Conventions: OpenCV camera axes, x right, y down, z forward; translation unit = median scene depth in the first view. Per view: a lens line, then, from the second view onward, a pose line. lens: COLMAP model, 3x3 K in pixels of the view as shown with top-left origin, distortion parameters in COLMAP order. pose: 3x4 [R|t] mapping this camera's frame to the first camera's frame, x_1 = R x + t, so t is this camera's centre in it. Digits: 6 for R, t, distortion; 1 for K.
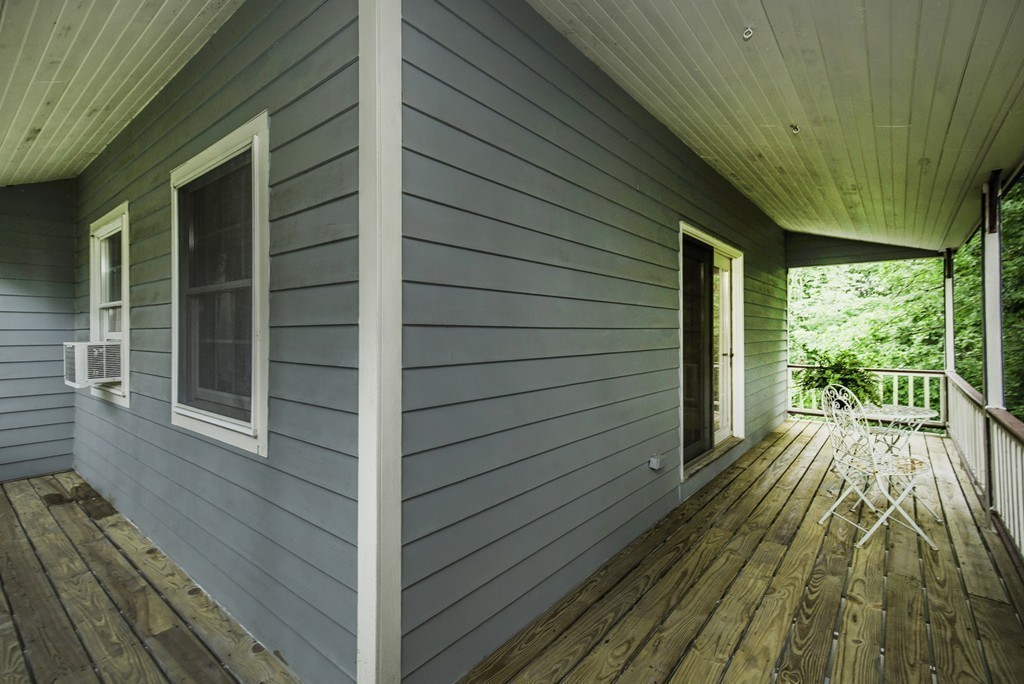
lens RADIAL K [[486.9, 0, 512.0], [0, 486.9, 342.0], [0, 0, 1]] dist [-0.001320, -0.000234]
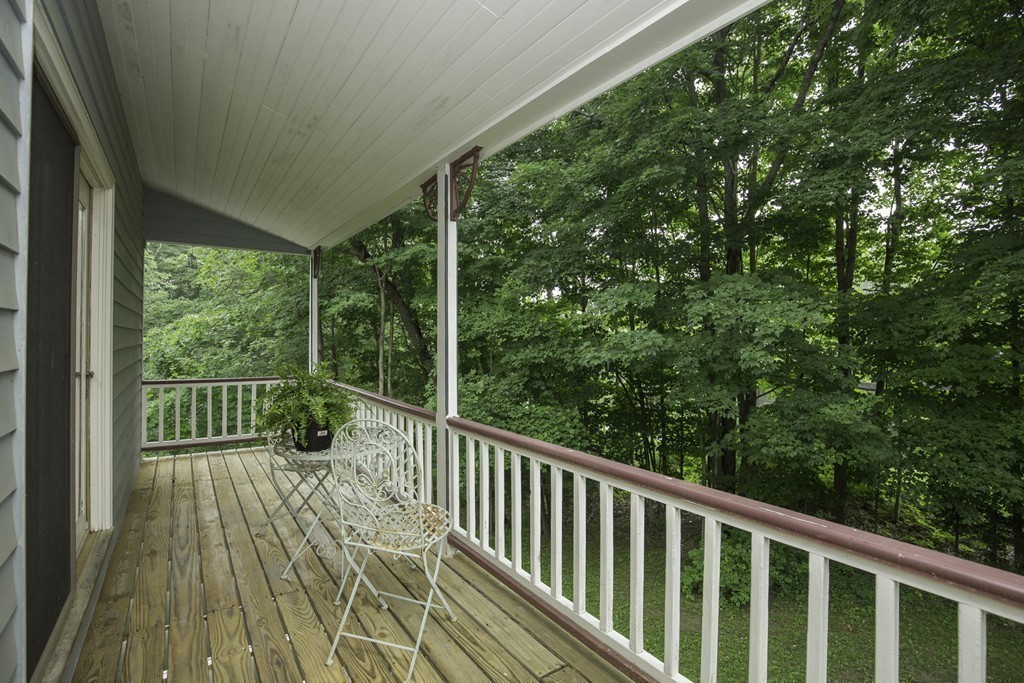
lens RADIAL K [[535.3, 0, 539.7], [0, 535.3, 338.7], [0, 0, 1]] dist [-0.000730, -0.000079]
pose [[0.341582, -0.003682, 0.939845, 0.056310], [0.018327, 0.999828, -0.002744, -0.000980], [-0.939673, 0.018161, 0.341591, 0.235174]]
